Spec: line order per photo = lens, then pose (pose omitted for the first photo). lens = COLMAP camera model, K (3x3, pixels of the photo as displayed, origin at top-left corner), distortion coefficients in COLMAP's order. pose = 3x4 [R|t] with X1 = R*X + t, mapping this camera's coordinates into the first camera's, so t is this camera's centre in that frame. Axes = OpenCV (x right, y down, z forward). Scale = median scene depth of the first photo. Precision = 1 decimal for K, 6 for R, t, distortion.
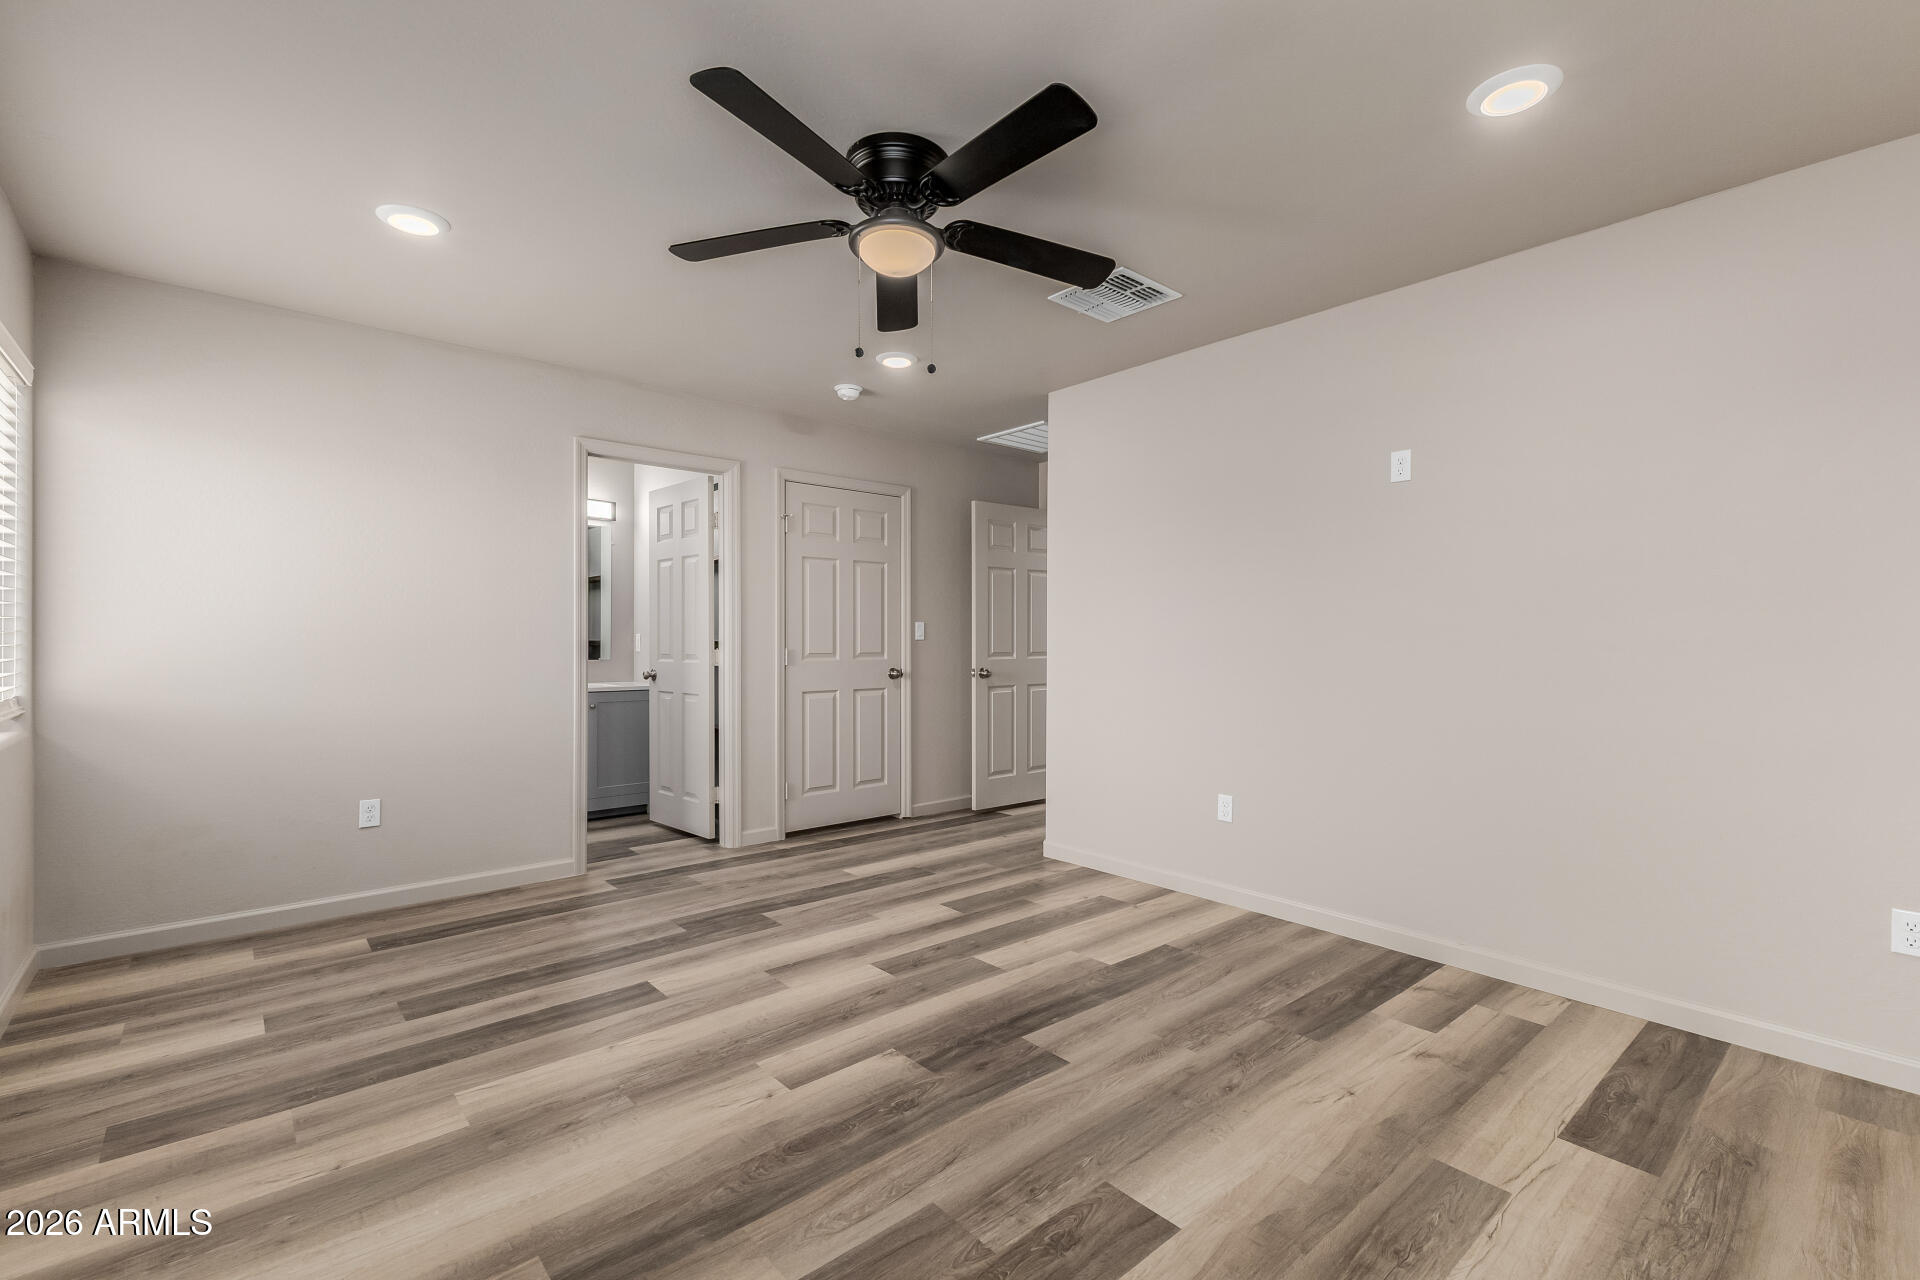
lens RADIAL K [[834.8, 0, 956.8], [0, 834.8, 639.5], [0, 0, 1]] dist [-0.001033, -0.000136]
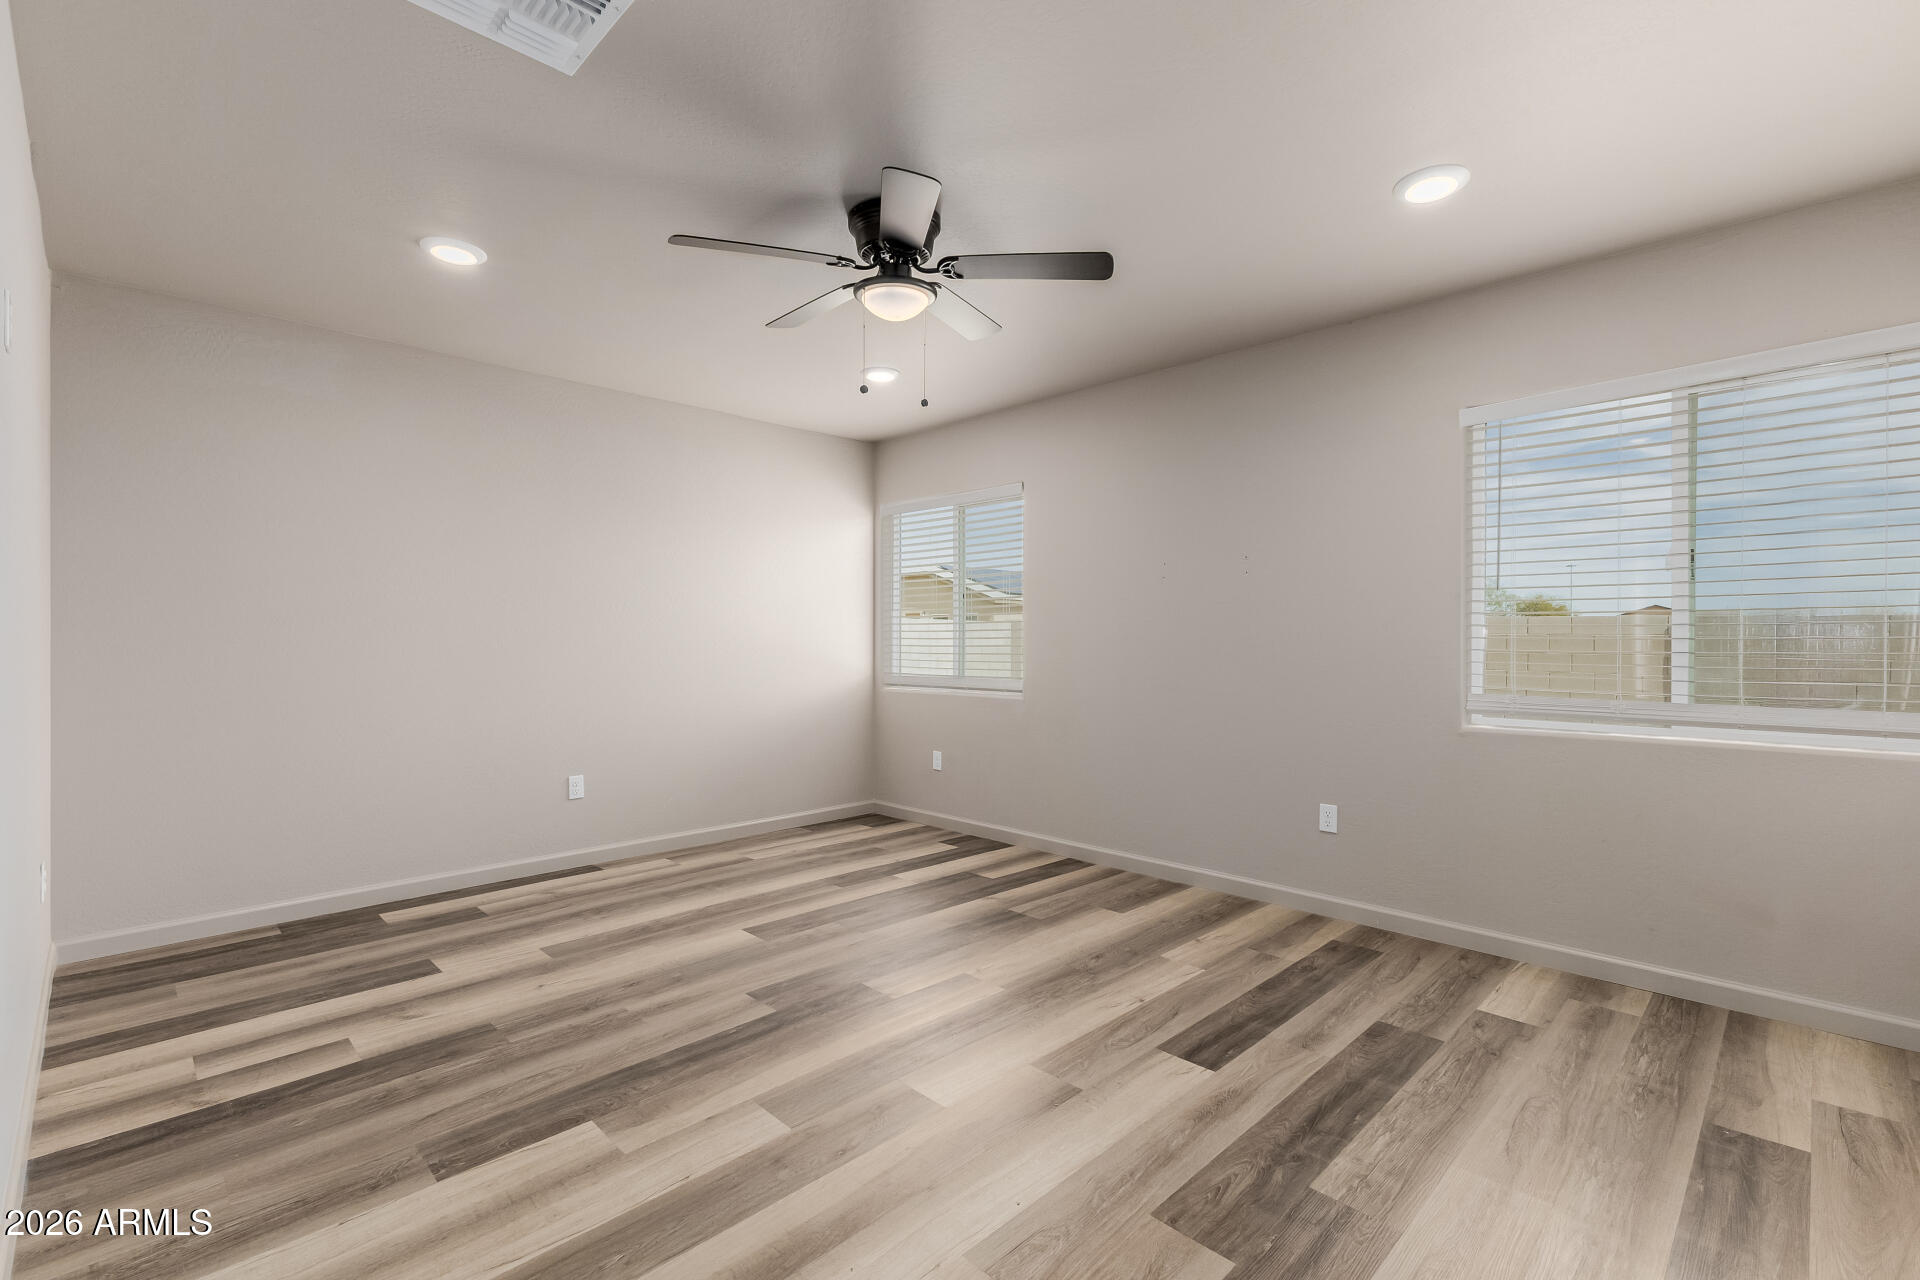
lens RADIAL K [[834.8, 0, 959.8], [0, 834.8, 638.2], [0, 0, 1]] dist [-0.001033, -0.000136]
pose [[-0.997242, -0.006845, -0.073902, -0.072133], [-0.006508, 0.999967, -0.004806, -0.001706], [0.073933, -0.004312, -0.997254, 1.996611]]
